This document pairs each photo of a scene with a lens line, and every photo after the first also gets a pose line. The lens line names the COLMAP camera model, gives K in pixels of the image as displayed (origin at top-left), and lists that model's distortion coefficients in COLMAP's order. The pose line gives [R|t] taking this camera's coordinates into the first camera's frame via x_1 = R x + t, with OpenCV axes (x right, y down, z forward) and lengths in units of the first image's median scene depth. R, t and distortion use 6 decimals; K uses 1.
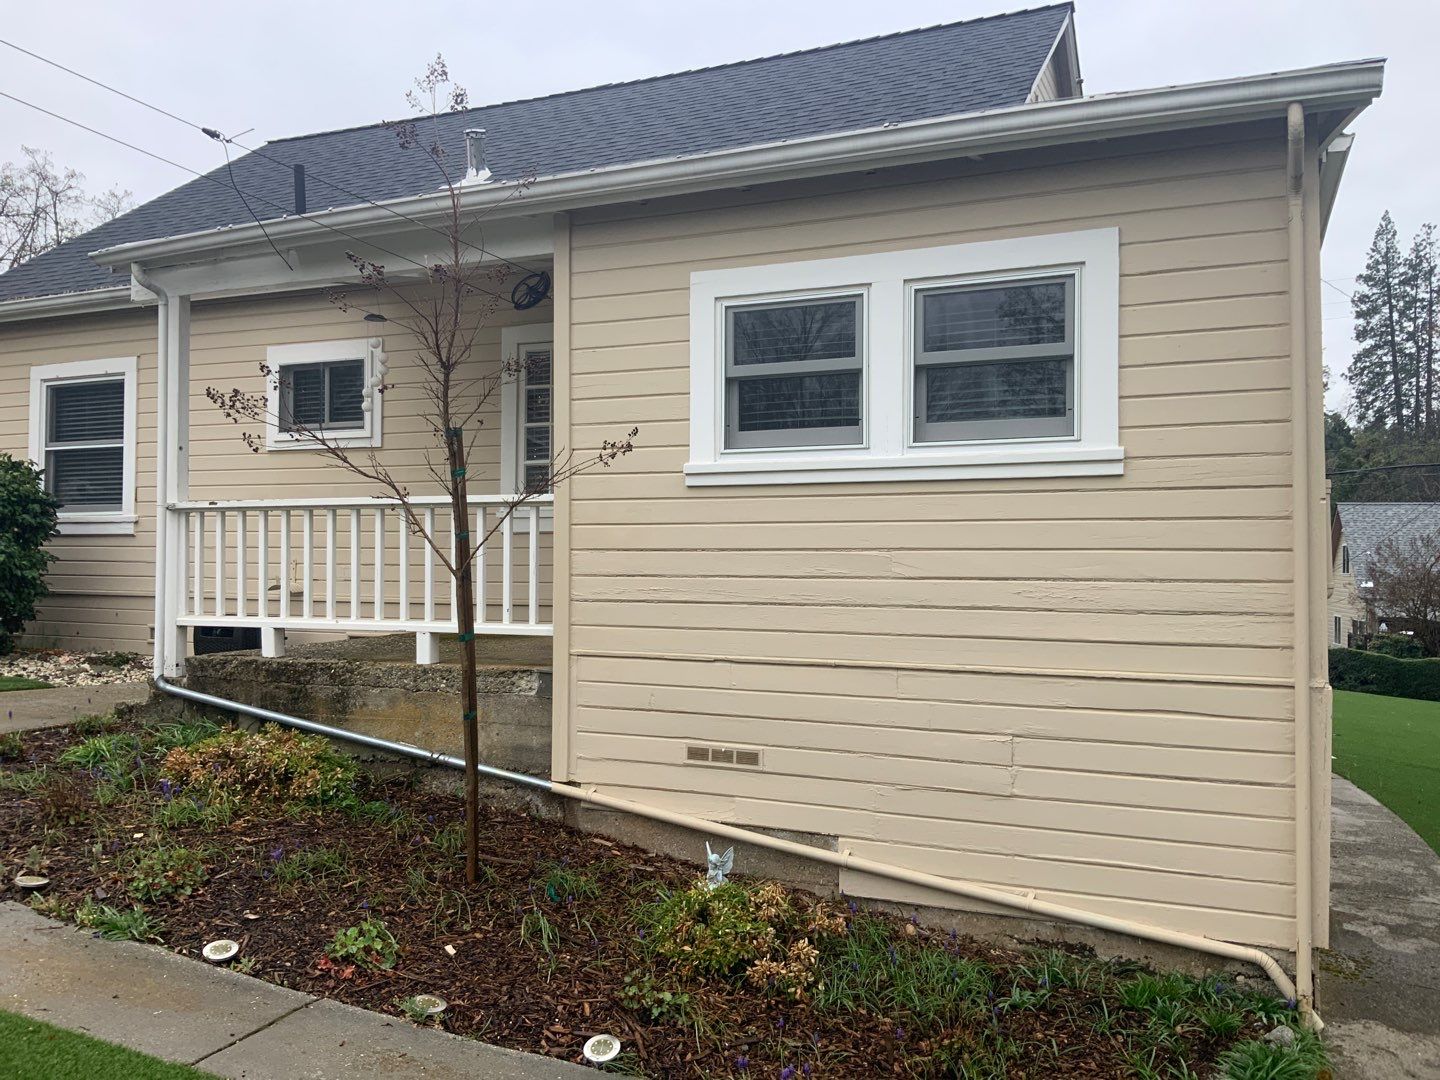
lens RADIAL K [[1212.2, 0, 720.0], [0, 1212.2, 540.0], [0, 0, 1]] dist [-0.001614, -0.016130]
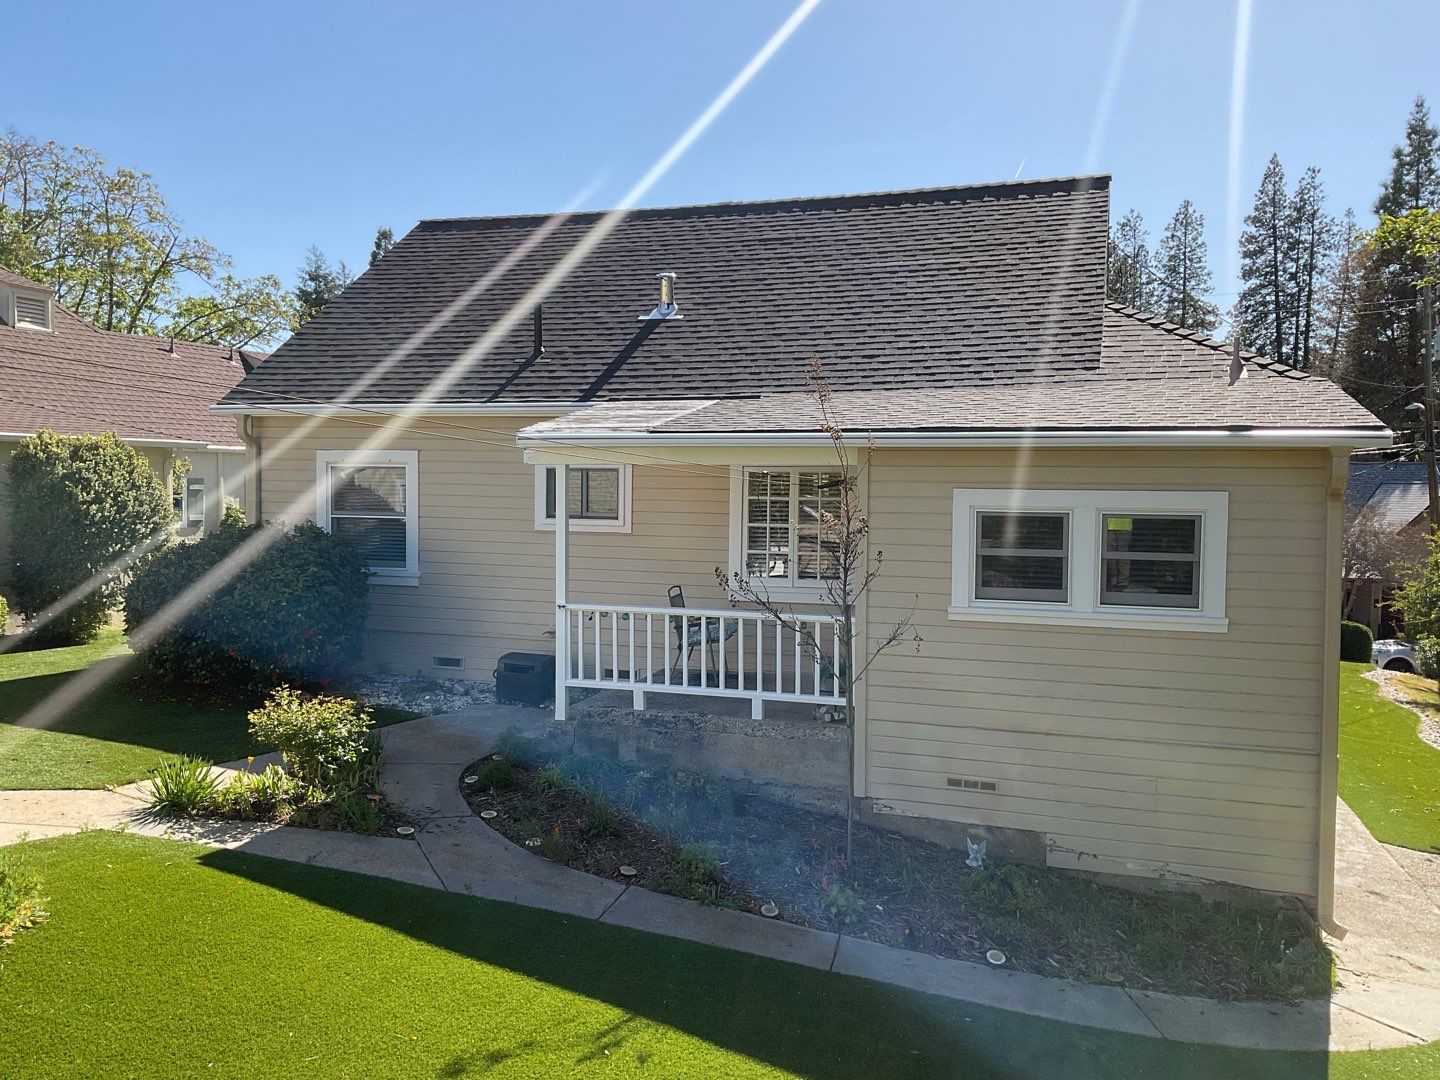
lens RADIAL K [[1191.5, 0, 711.8], [0, 1191.5, 540.2], [0, 0, 1]] dist [0.110139, -0.223136]
pose [[0.996752, 0.002026, 0.080507, -0.295701], [-0.007655, 0.997540, 0.069676, -0.163285], [-0.080168, -0.070066, 0.994316, -0.357491]]
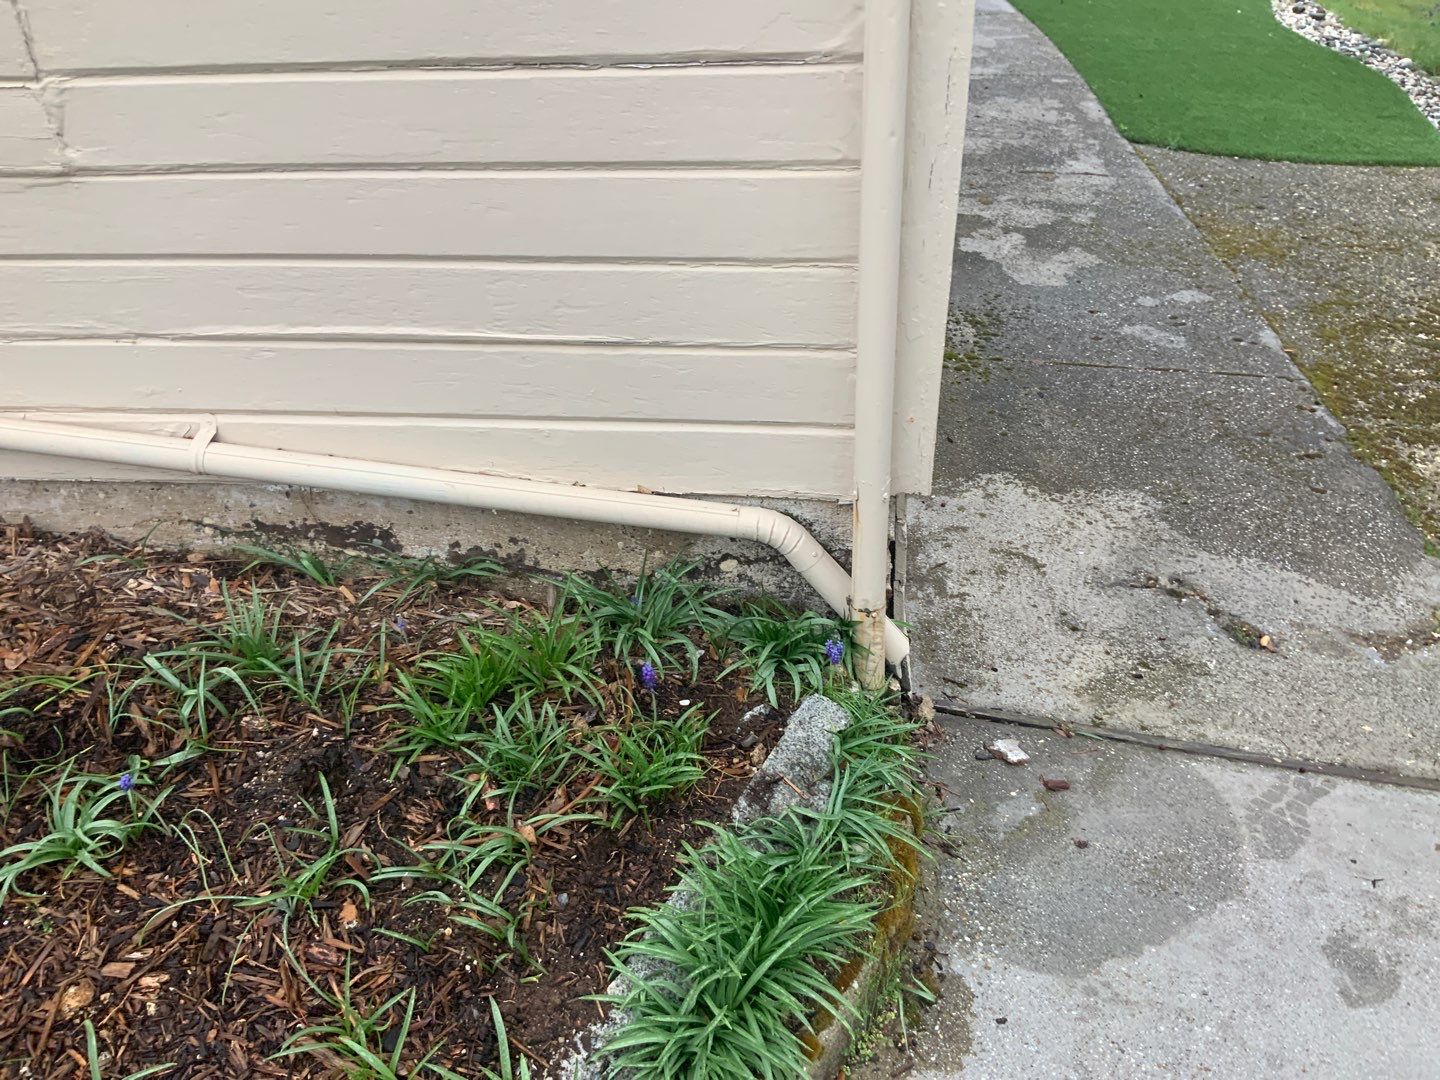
lens RADIAL K [[1191.5, 0, 711.8], [0, 1191.5, 540.2], [0, 0, 1]] dist [0.110139, -0.223136]
pose [[0.956227, -0.201253, 0.212434, 0.177347], [0.045435, 0.819259, 0.571621, 0.064127], [-0.289078, -0.536947, 0.792541, 0.356420]]
